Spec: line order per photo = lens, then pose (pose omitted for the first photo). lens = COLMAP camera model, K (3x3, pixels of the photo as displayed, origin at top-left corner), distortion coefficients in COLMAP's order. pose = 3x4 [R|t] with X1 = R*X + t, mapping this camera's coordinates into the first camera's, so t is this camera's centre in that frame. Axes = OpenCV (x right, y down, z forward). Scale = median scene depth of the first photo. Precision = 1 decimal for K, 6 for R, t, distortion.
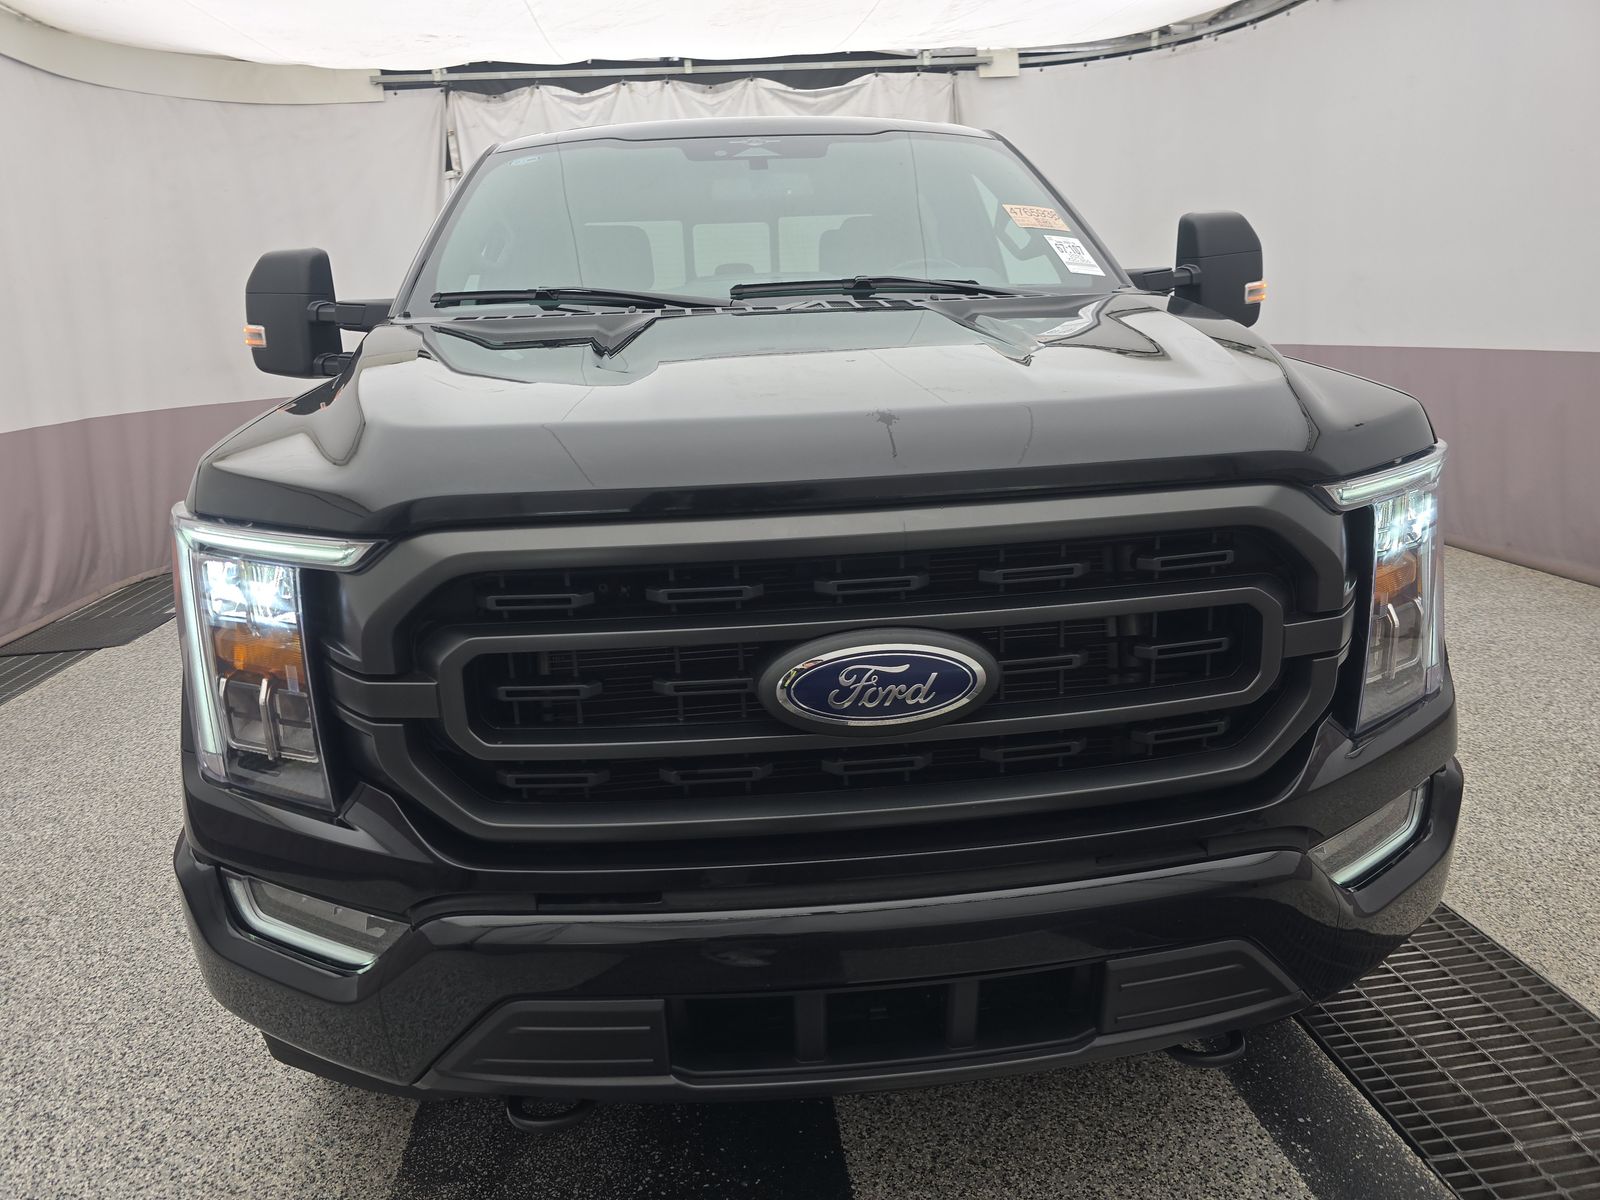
lens RADIAL K [[1102.1, 0, 800.0], [0, 1102.1, 600.0], [0, 0, 1]] dist [0.061406, -0.031340]
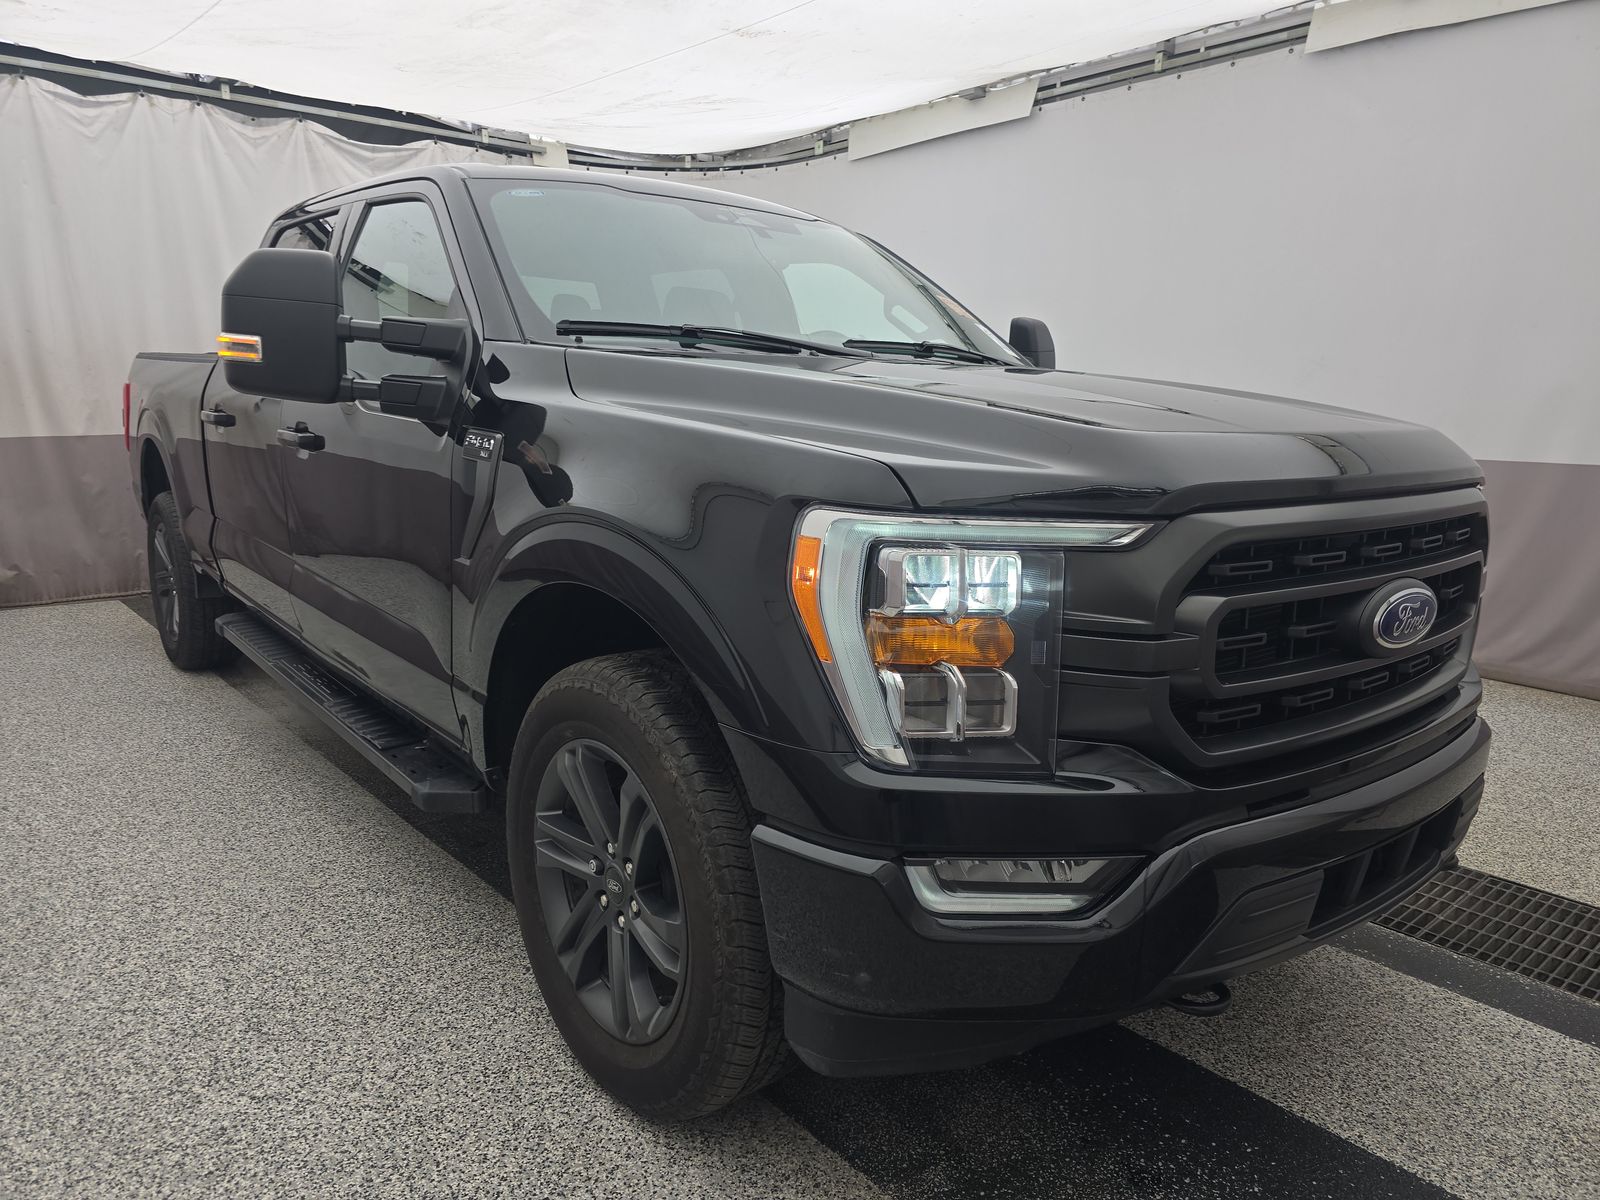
lens RADIAL K [[1175.6, 0, 800.0], [0, 1175.6, 600.0], [0, 0, 1]] dist [0.032504, -0.031337]
pose [[0.826501, -0.027005, 0.562288, -0.260107], [0.080521, 0.994249, -0.070605, 0.017330], [-0.557147, 0.103631, 0.823922, 0.030595]]
